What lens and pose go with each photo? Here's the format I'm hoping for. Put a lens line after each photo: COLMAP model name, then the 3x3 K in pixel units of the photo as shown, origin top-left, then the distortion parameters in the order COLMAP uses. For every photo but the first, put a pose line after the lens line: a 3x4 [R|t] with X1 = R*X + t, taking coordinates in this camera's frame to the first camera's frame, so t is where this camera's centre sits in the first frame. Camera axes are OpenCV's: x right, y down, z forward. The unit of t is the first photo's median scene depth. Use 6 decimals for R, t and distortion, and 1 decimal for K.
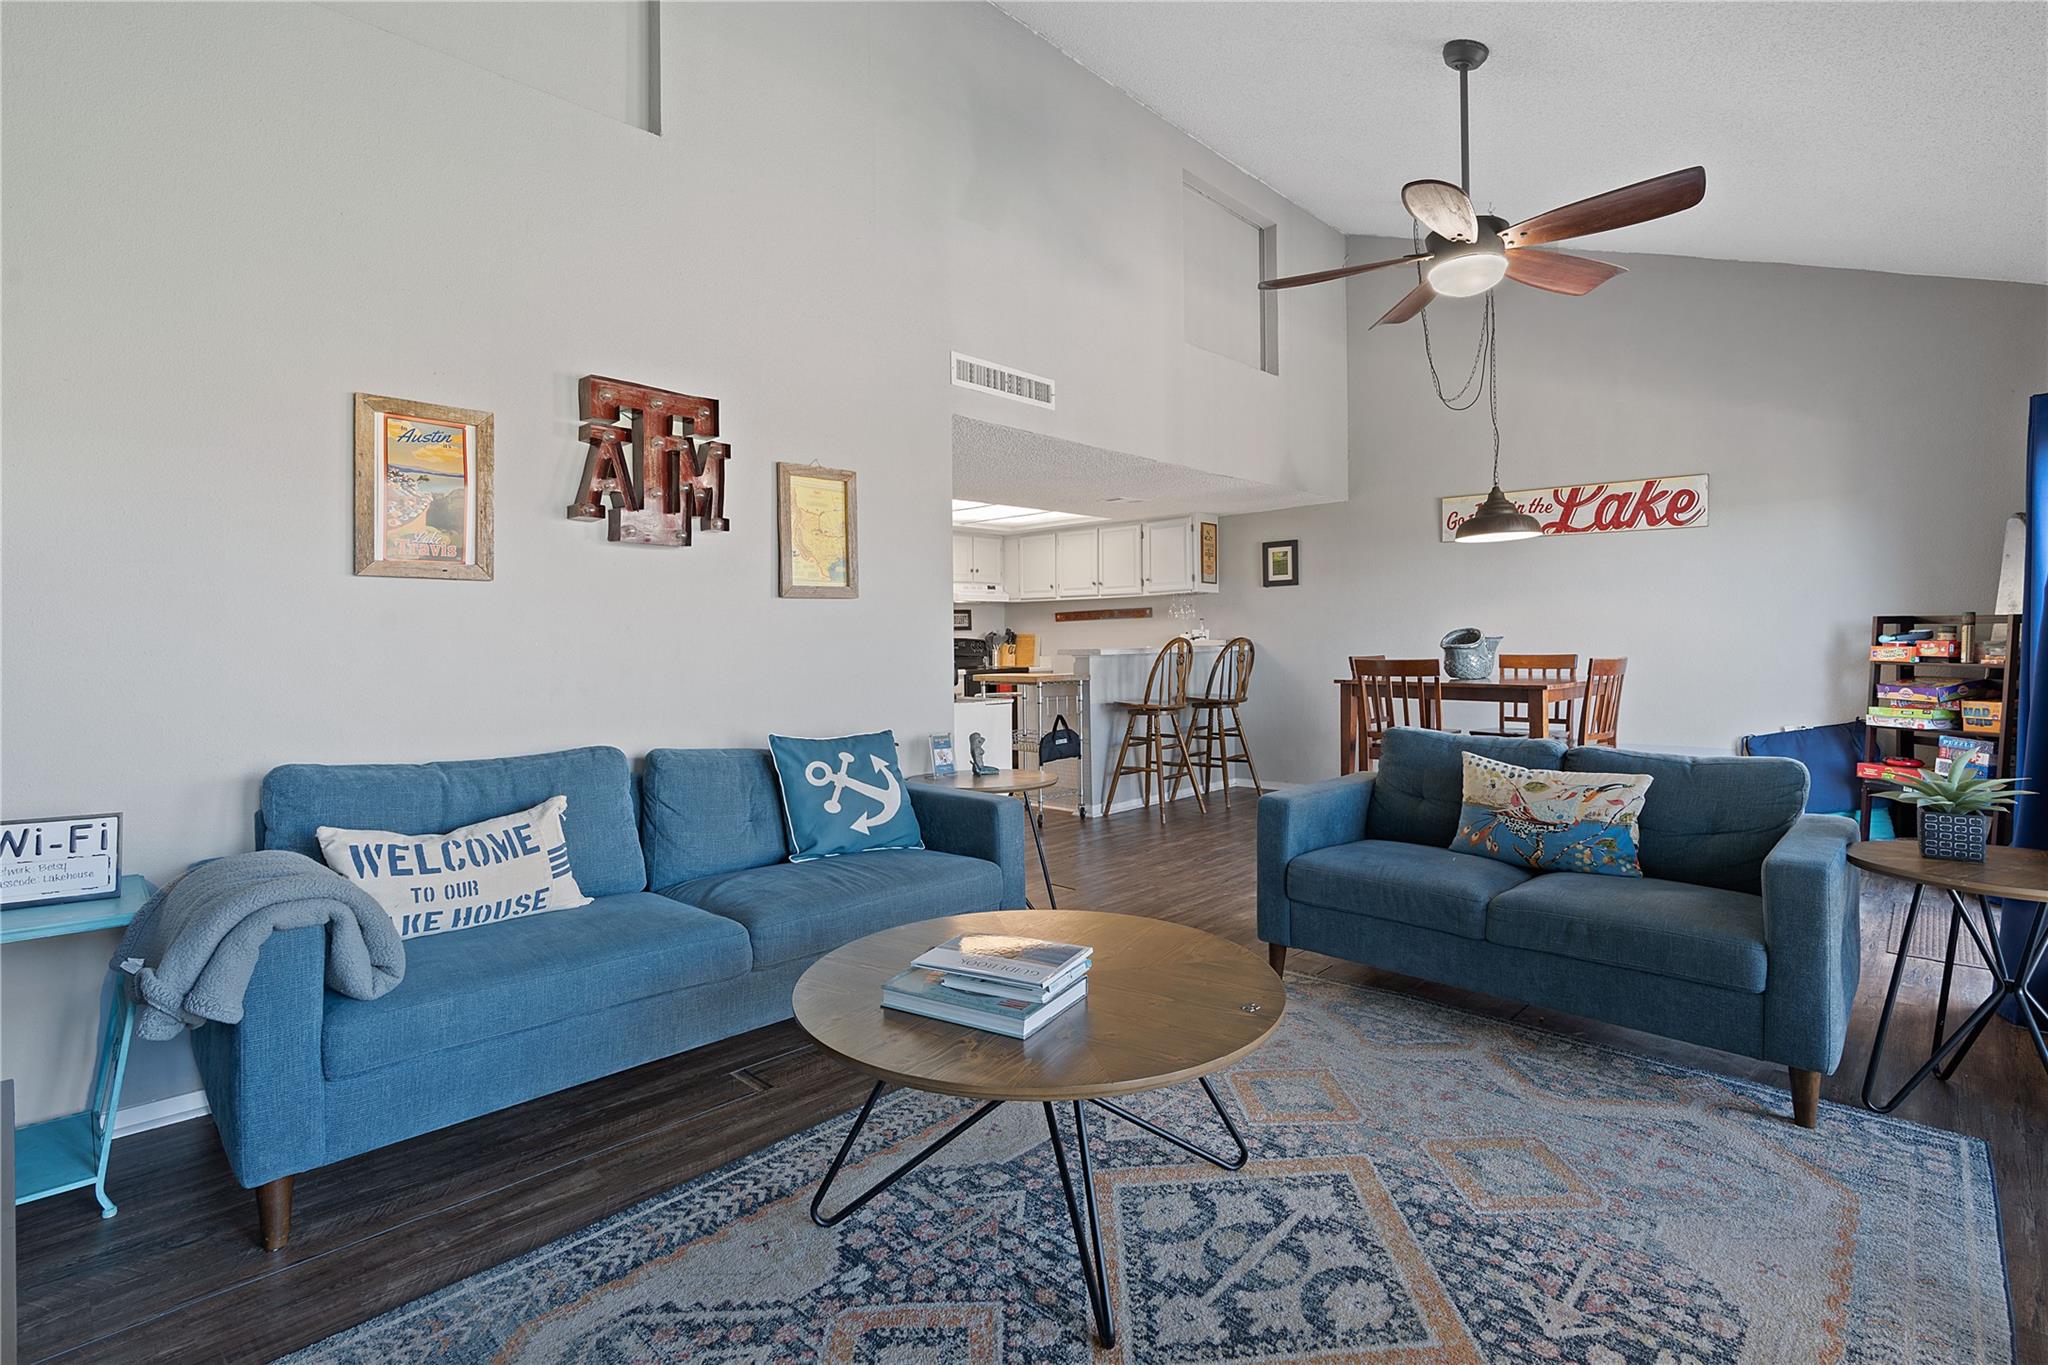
lens RADIAL K [[949.4, 0, 1021.2], [0, 949.4, 636.4], [0, 0, 1]] dist [-0.003351, -0.000535]
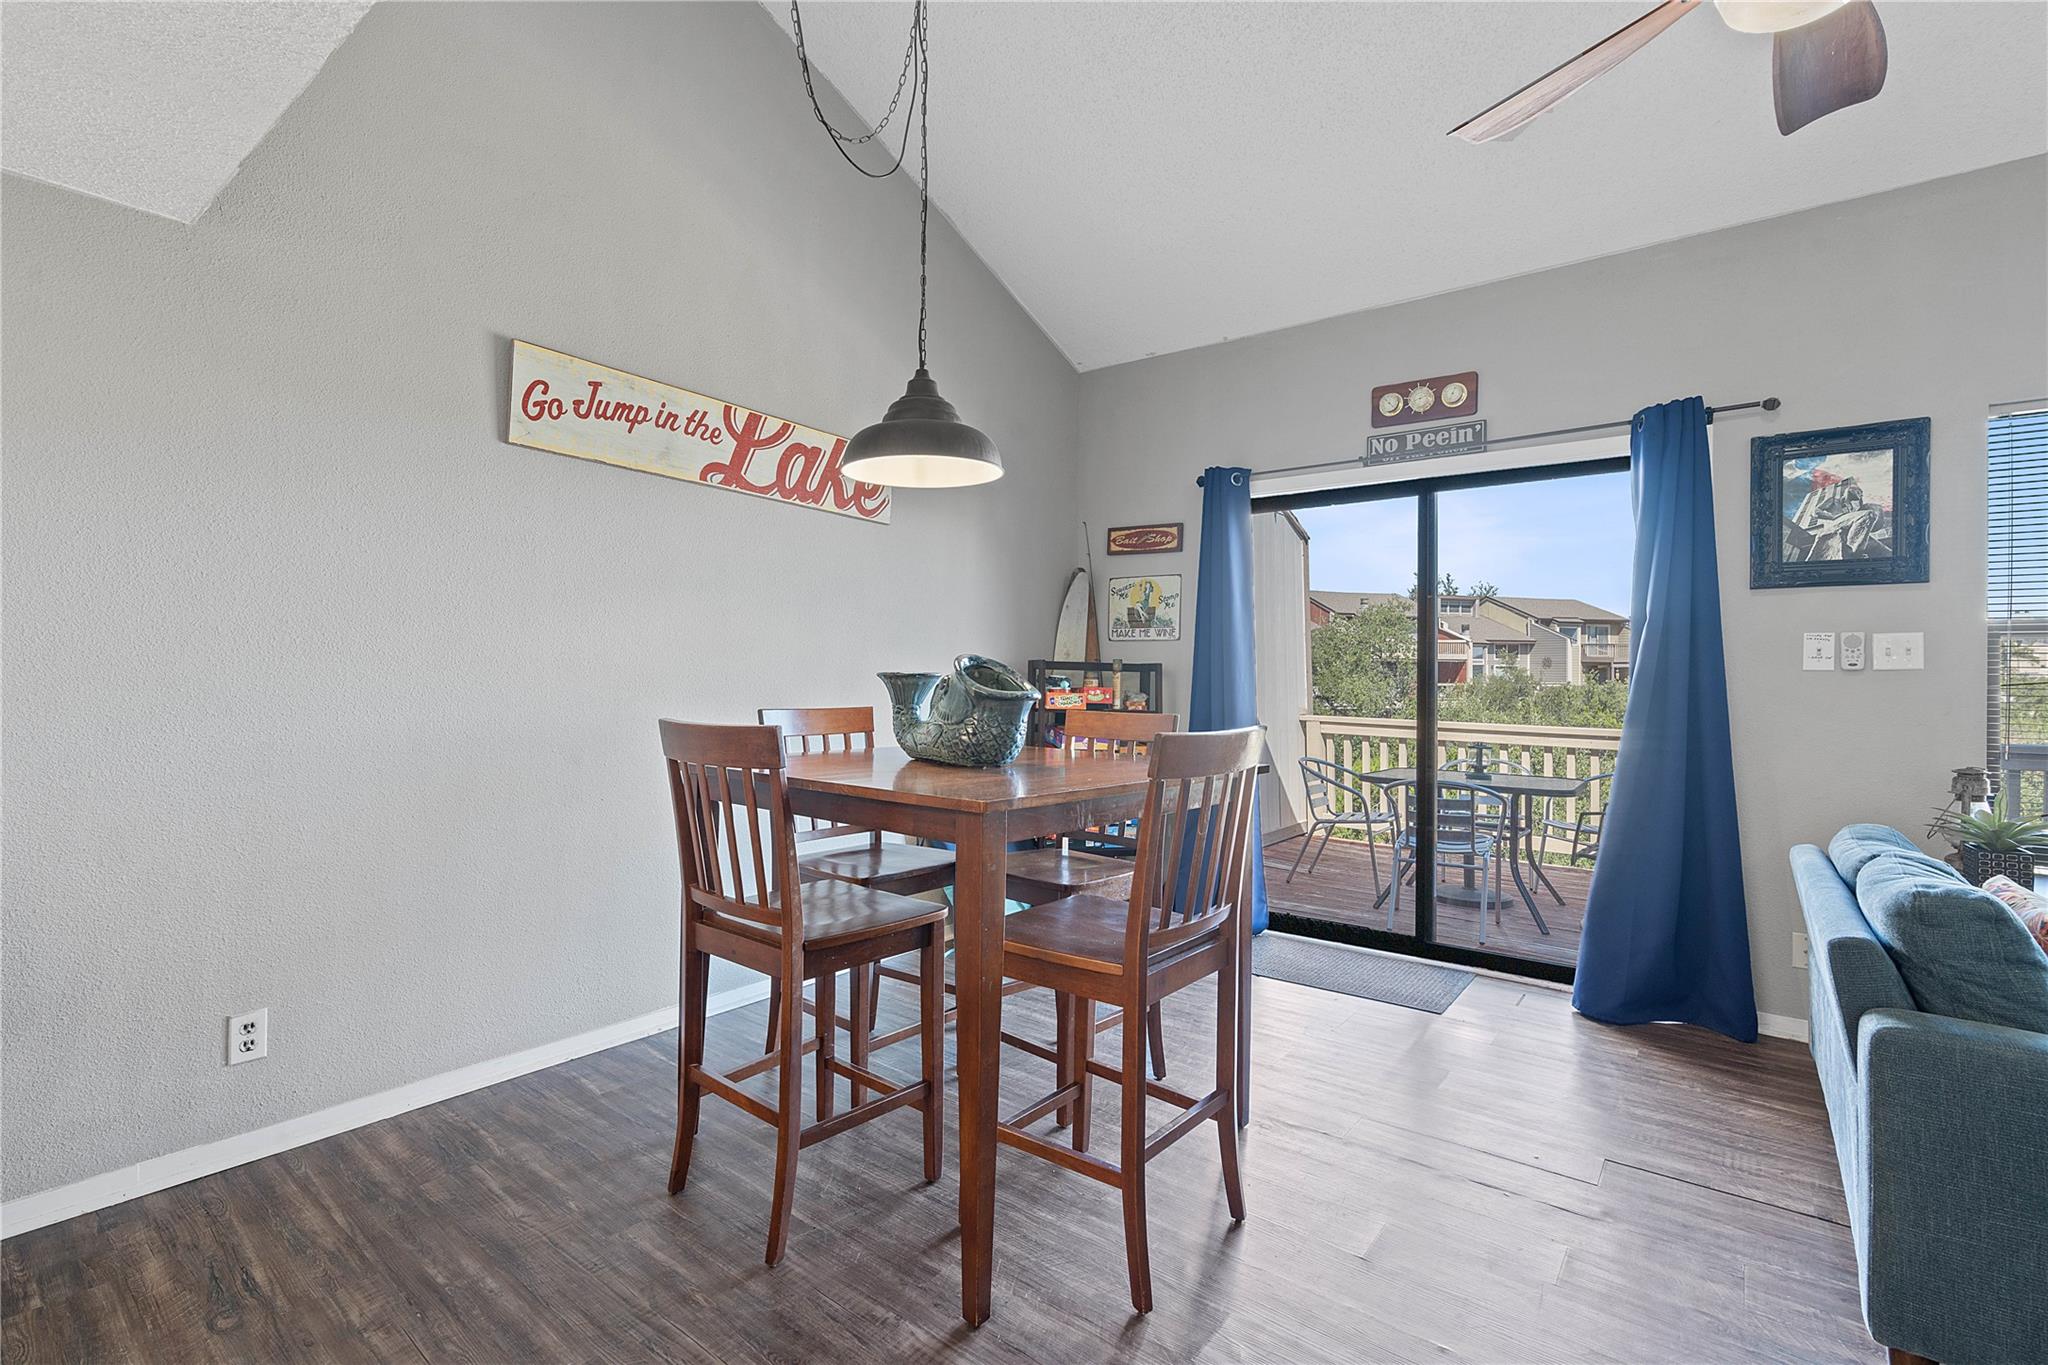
lens RADIAL K [[924.6, 0, 1014.3], [0, 924.6, 679.3], [0, 0, 1]] dist [-0.003375, 0.001185]
pose [[-0.113519, 0.012207, 0.993461, 0.014971], [-0.013844, 0.999808, -0.013867, 0.007273], [-0.993439, -0.015328, -0.113328, 0.779031]]
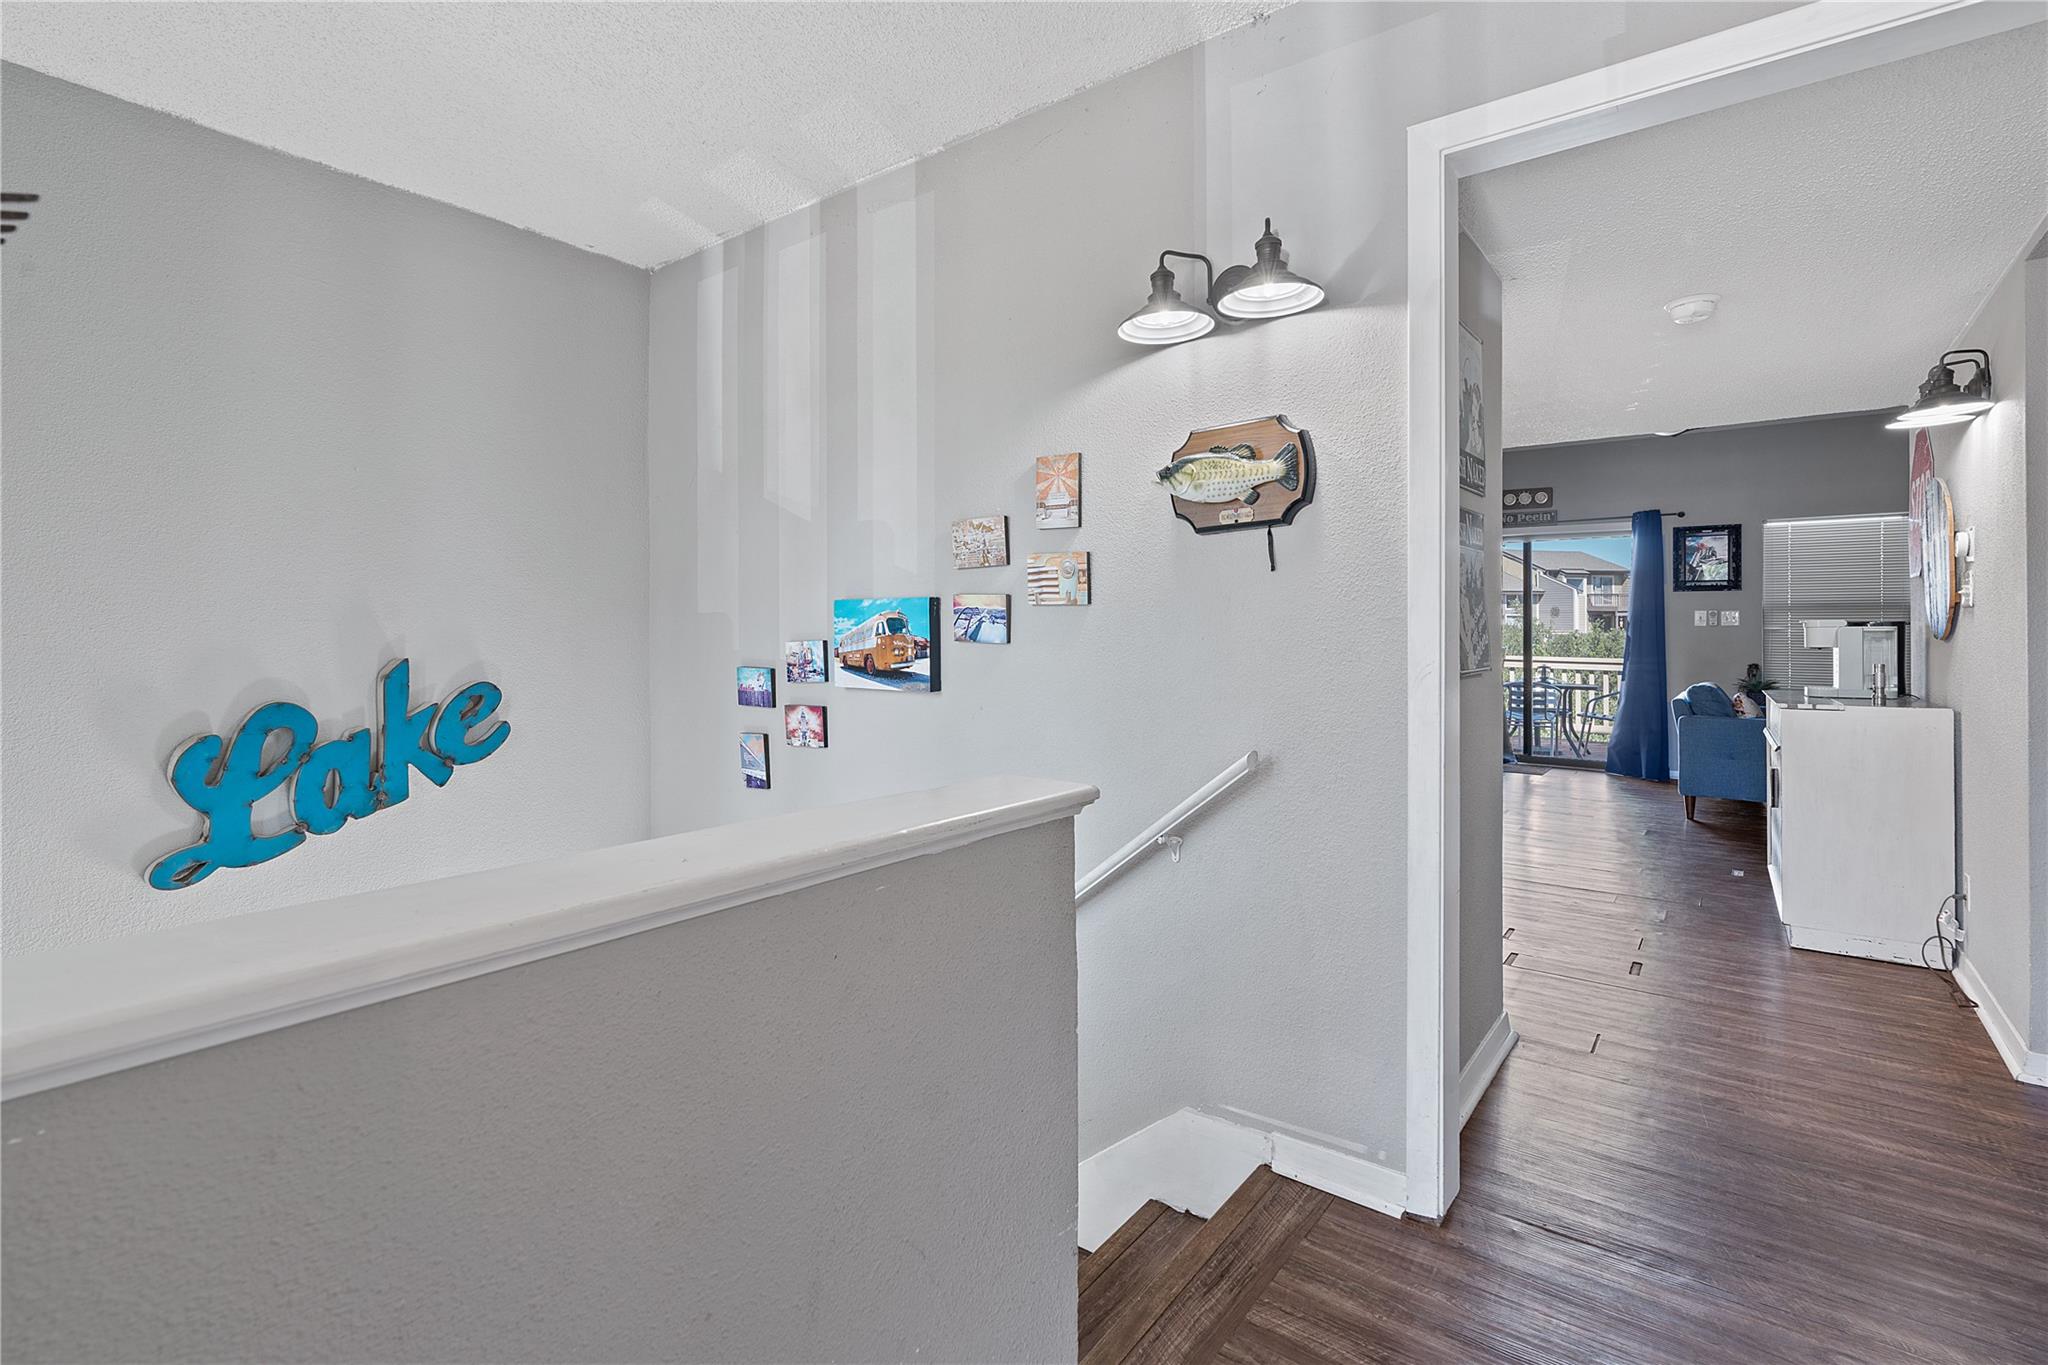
lens RADIAL K [[949.4, 0, 1021.2], [0, 949.4, 636.4], [0, 0, 1]] dist [-0.003351, -0.000535]
pose [[-0.127242, 0.009024, 0.991831, -0.575159], [-0.004165, 0.999945, -0.009632, 0.017328], [-0.991863, -0.005356, -0.127197, 1.263142]]
